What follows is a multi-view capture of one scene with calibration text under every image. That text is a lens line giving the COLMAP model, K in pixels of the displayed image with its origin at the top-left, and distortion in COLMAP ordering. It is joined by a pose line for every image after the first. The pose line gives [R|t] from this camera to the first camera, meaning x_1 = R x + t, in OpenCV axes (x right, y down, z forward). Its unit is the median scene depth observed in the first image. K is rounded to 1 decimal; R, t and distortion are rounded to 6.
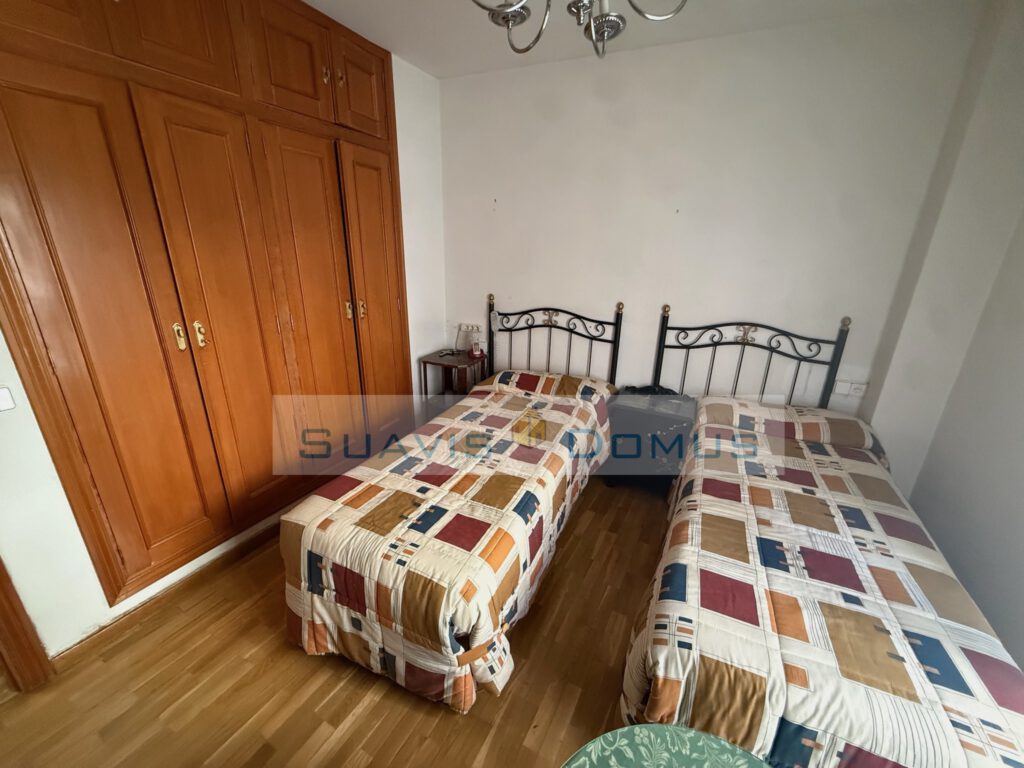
lens RADIAL K [[405.7, 0, 510.5], [0, 405.7, 386.6], [0, 0, 1]] dist [-0.001631, -0.000073]
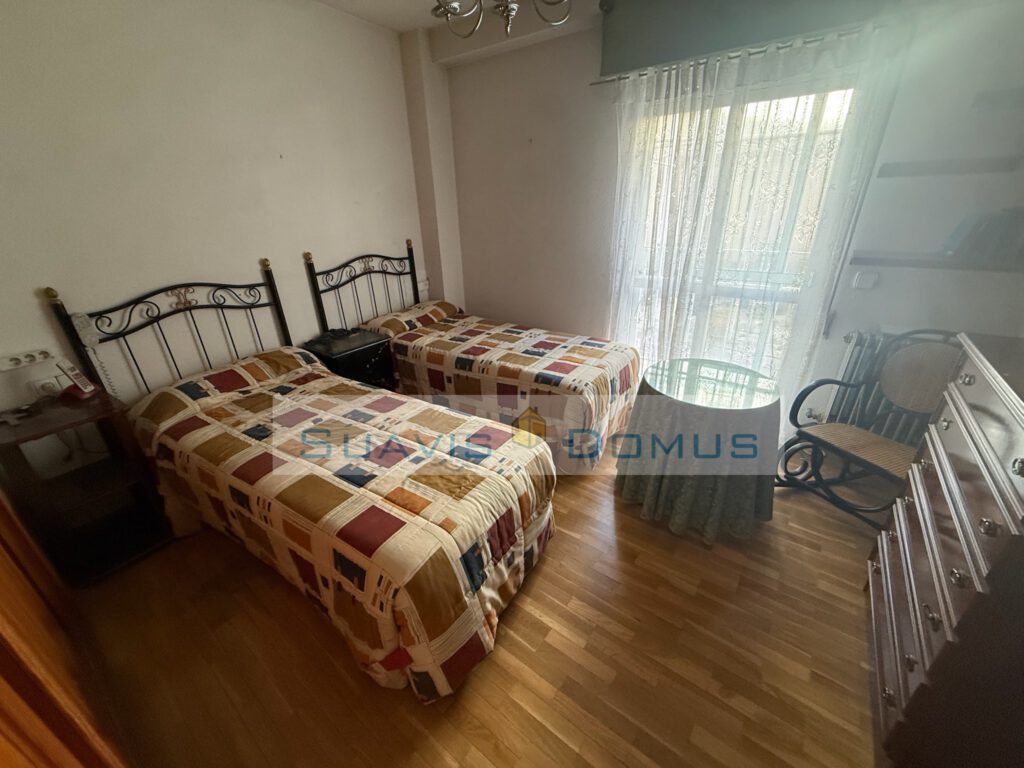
lens RADIAL K [[405.7, 0, 511.9], [0, 405.7, 380.4], [0, 0, 1]] dist [-0.001631, -0.000073]
pose [[0.149565, -0.426392, 0.892088, -0.751675], [0.349341, 0.866834, 0.355751, -0.130206], [-0.924981, 0.258435, 0.278605, 0.389969]]
